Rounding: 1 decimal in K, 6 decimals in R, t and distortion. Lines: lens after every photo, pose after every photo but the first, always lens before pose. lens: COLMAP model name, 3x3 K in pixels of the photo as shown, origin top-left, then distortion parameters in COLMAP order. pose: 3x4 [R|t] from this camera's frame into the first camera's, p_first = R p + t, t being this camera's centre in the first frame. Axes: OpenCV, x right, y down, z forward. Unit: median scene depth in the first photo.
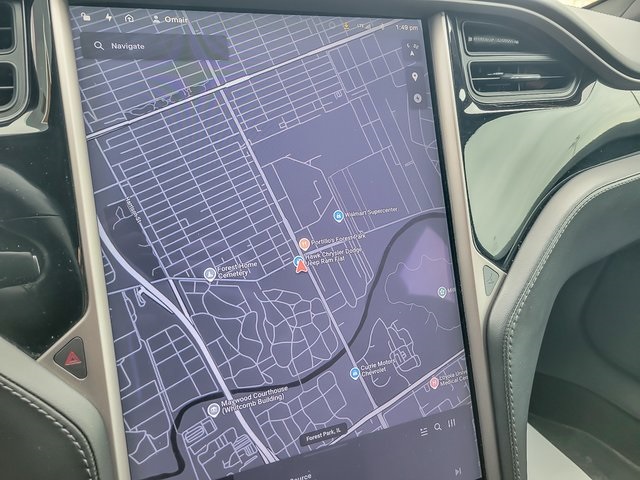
lens RADIAL K [[471.6, 0, 320.0], [0, 471.6, 240.0], [0, 0, 1]] dist [0.013384, -0.003071]
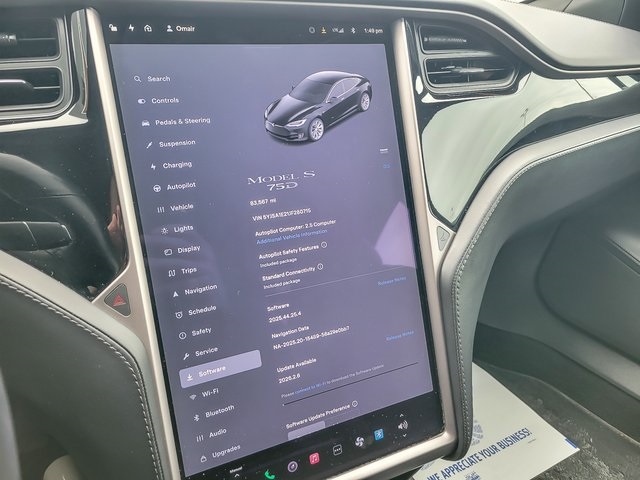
lens RADIAL K [[471.6, 0, 320.0], [0, 471.6, 240.0], [0, 0, 1]] dist [0.013384, -0.003071]
pose [[0.998463, -0.021140, 0.051239, -0.025450], [0.018592, 0.998591, 0.049702, 0.021556], [-0.052217, -0.048673, 0.997449, -0.217906]]
